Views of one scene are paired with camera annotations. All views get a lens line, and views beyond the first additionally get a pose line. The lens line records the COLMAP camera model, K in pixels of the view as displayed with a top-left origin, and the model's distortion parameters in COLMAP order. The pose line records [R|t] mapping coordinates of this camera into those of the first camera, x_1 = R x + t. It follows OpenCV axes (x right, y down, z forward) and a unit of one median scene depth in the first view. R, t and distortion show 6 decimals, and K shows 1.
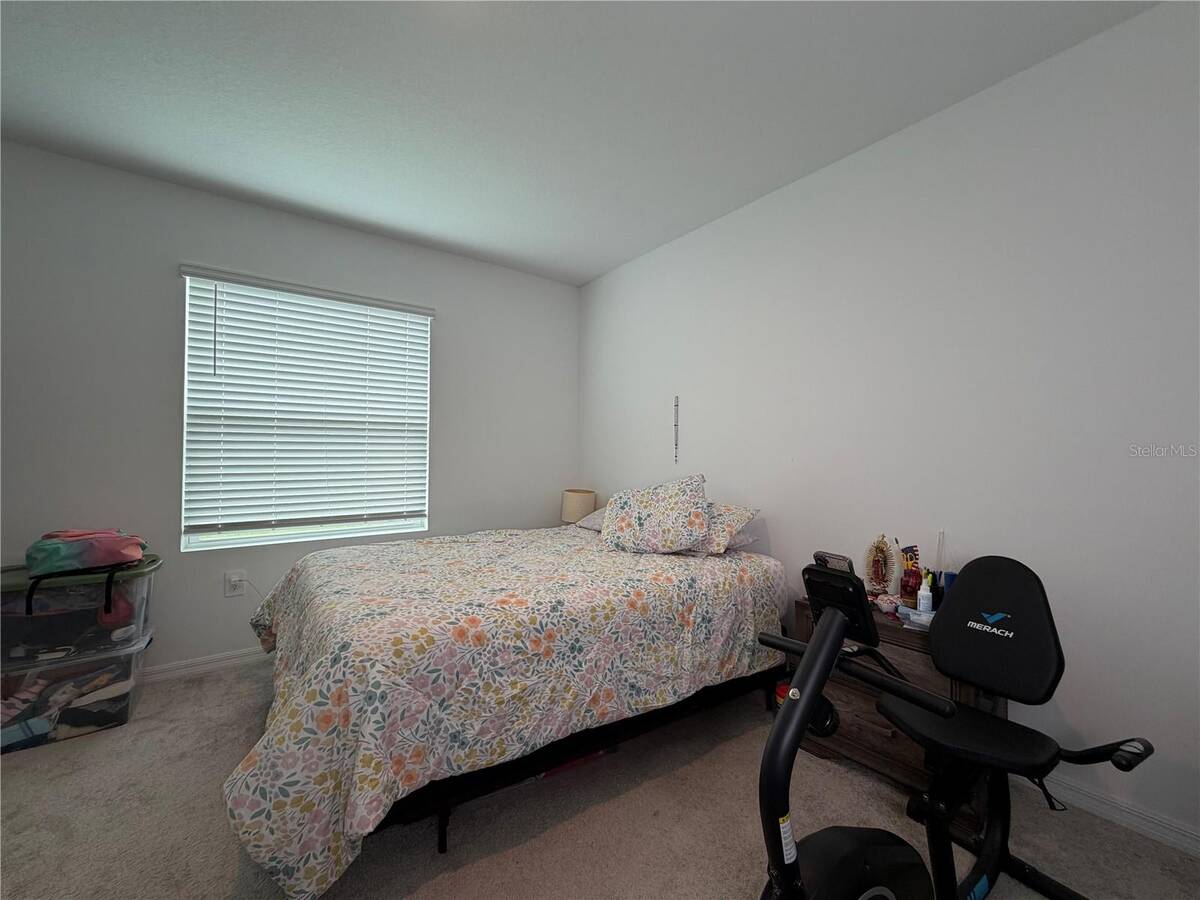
lens RADIAL K [[479.9, 0, 601.3], [0, 479.9, 451.2], [0, 0, 1]] dist [0.000408, 0.000158]
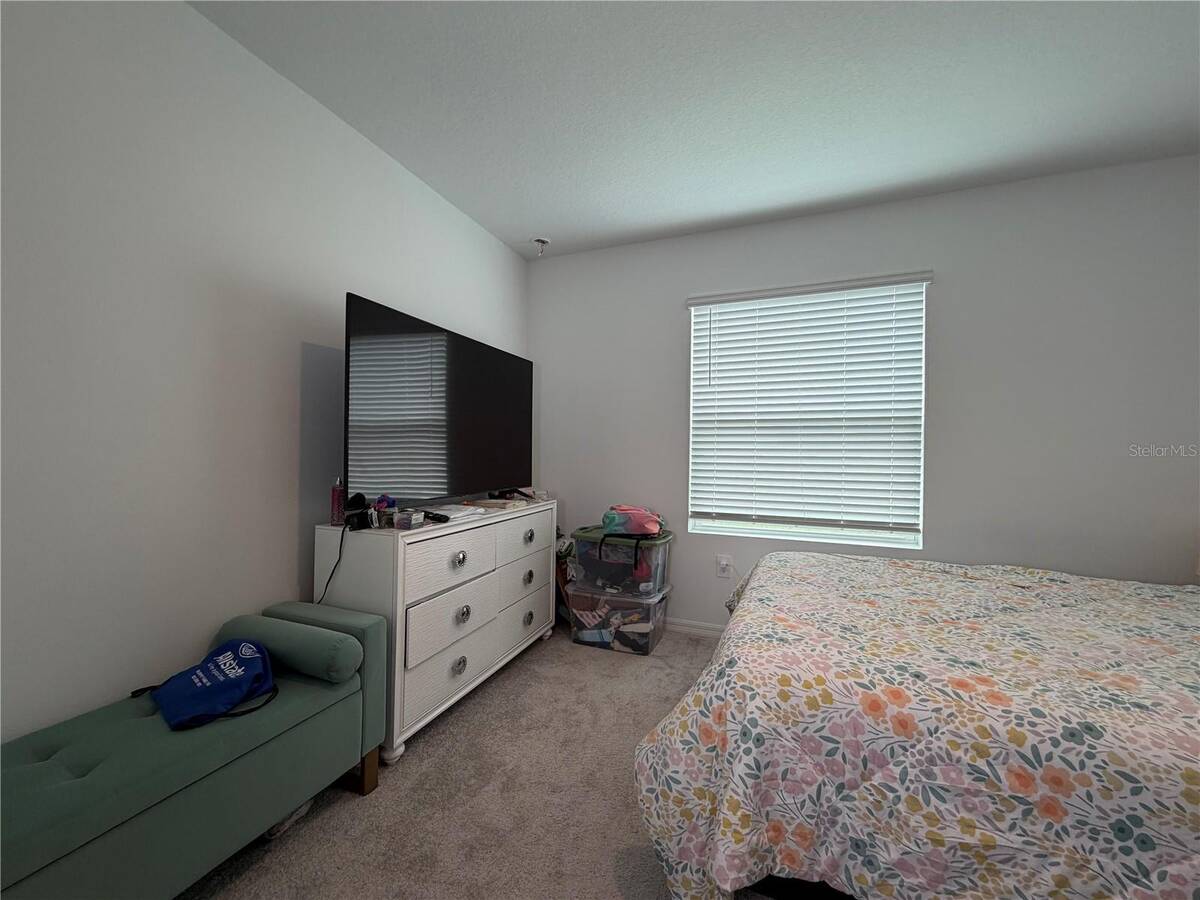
lens RADIAL K [[479.9, 0, 597.8], [0, 479.9, 450.7], [0, 0, 1]] dist [0.000408, 0.000158]
pose [[0.511119, 0.001100, -0.859509, 0.096296], [-0.002463, 0.999997, -0.000184, 0.002389], [0.859507, 0.002211, 0.511120, 0.247199]]
